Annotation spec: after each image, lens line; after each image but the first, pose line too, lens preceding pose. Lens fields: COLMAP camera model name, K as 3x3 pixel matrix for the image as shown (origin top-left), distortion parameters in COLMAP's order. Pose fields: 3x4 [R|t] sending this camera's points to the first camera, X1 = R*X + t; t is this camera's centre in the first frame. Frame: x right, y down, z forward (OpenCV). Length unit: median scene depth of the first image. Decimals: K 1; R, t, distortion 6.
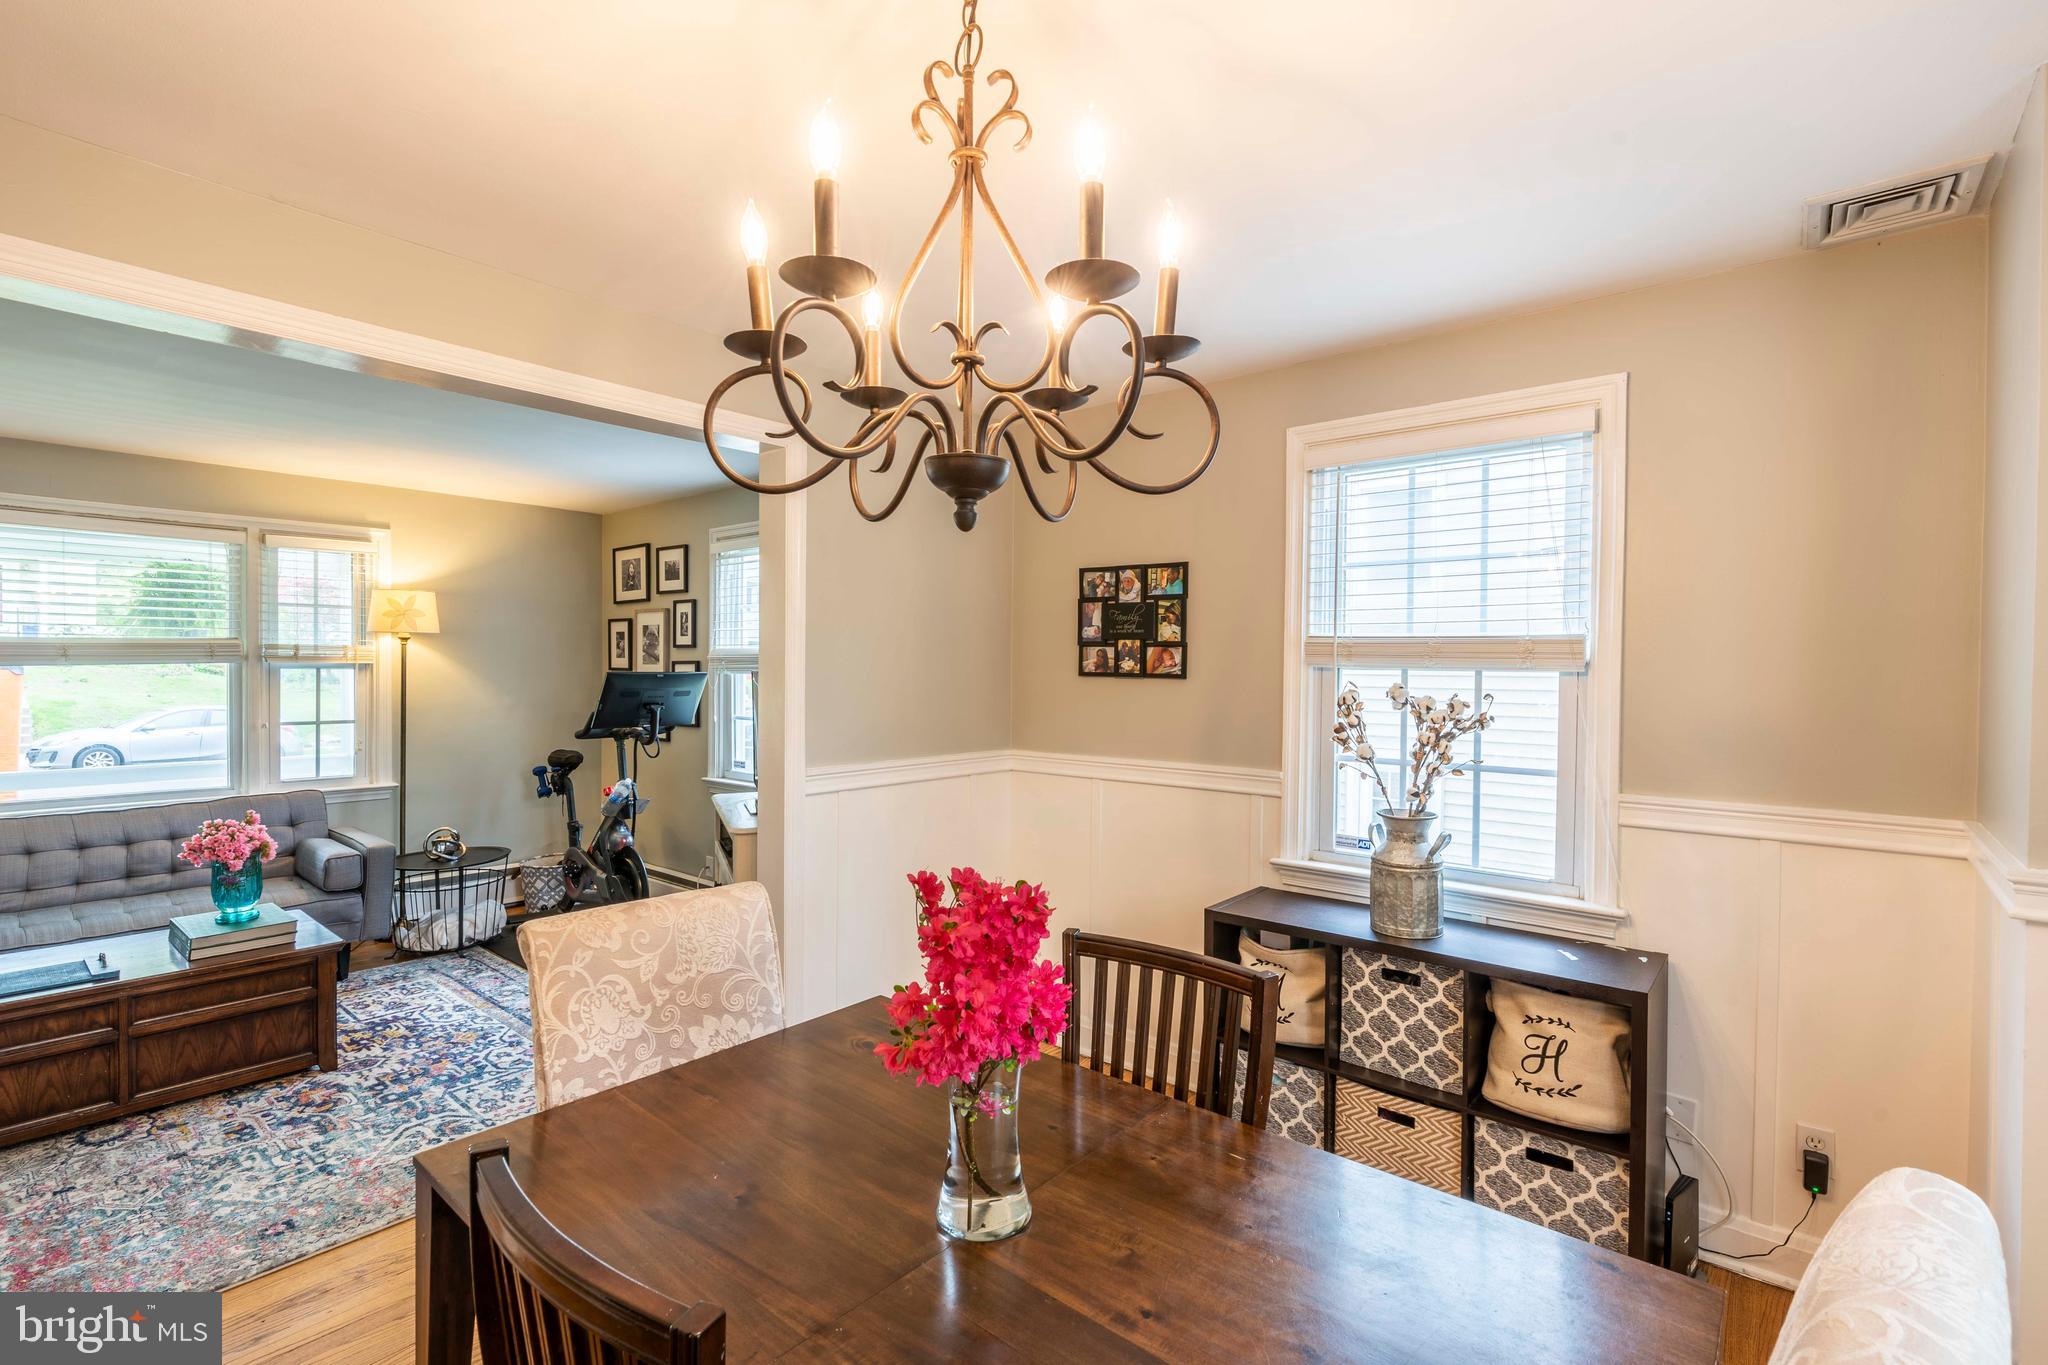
lens RADIAL K [[928.2, 0, 1027.2], [0, 928.2, 680.6], [0, 0, 1]] dist [-0.005054, 0.001266]
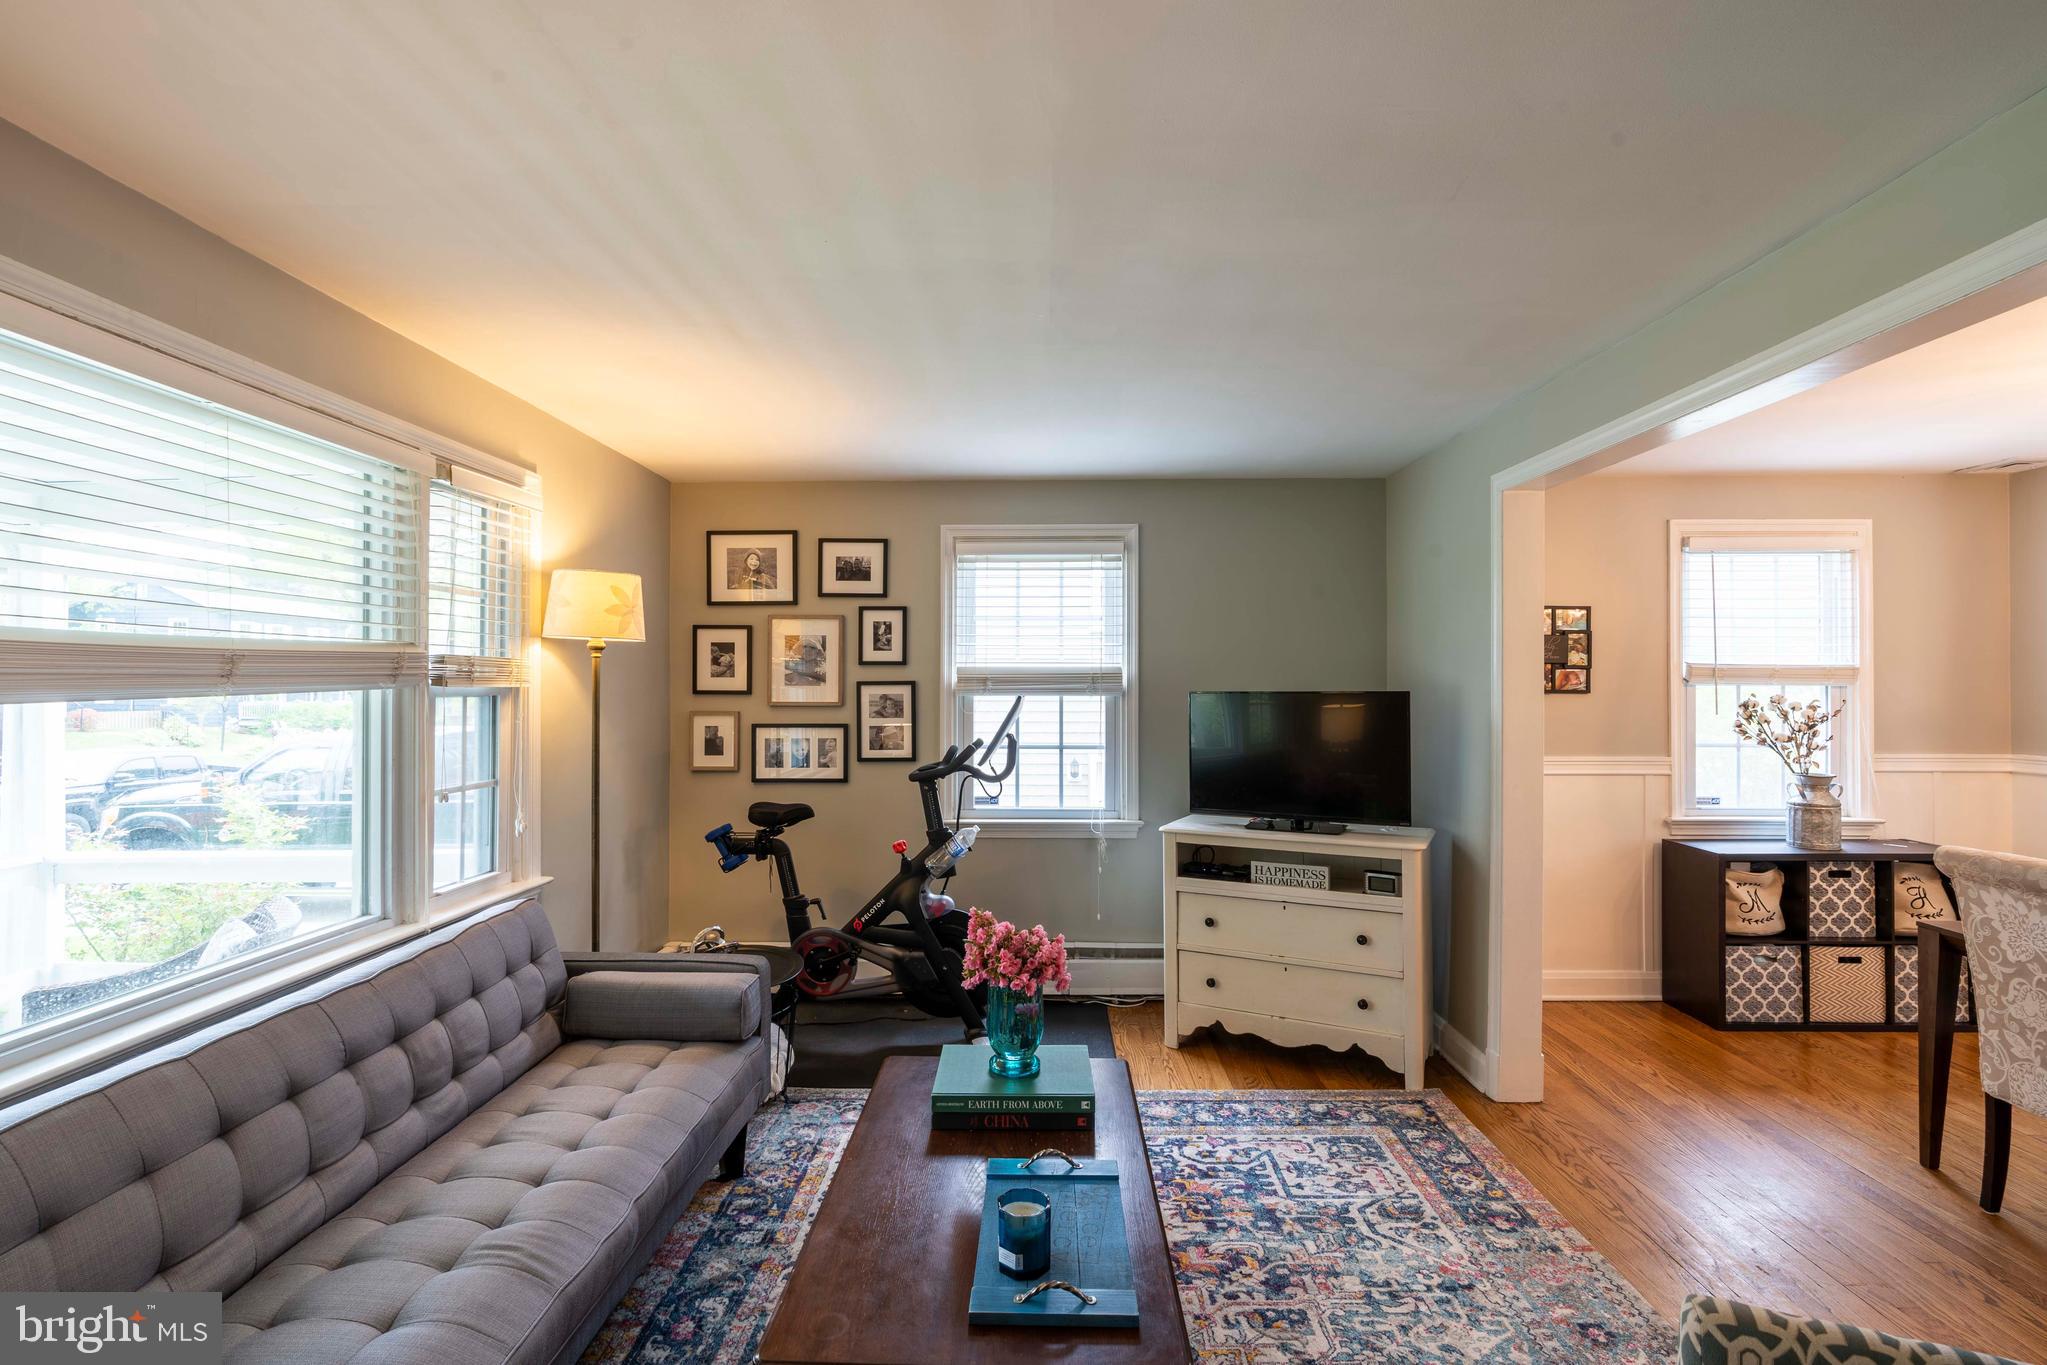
lens RADIAL K [[926.4, 0, 1023.9], [0, 926.4, 676.7], [0, 0, 1]] dist [0.001078, 0.000629]
pose [[0.775298, -0.000842, 0.631595, -1.314360], [0.014735, 0.999751, -0.016755, -0.015825], [-0.631424, 0.022297, 0.775117, 0.479270]]
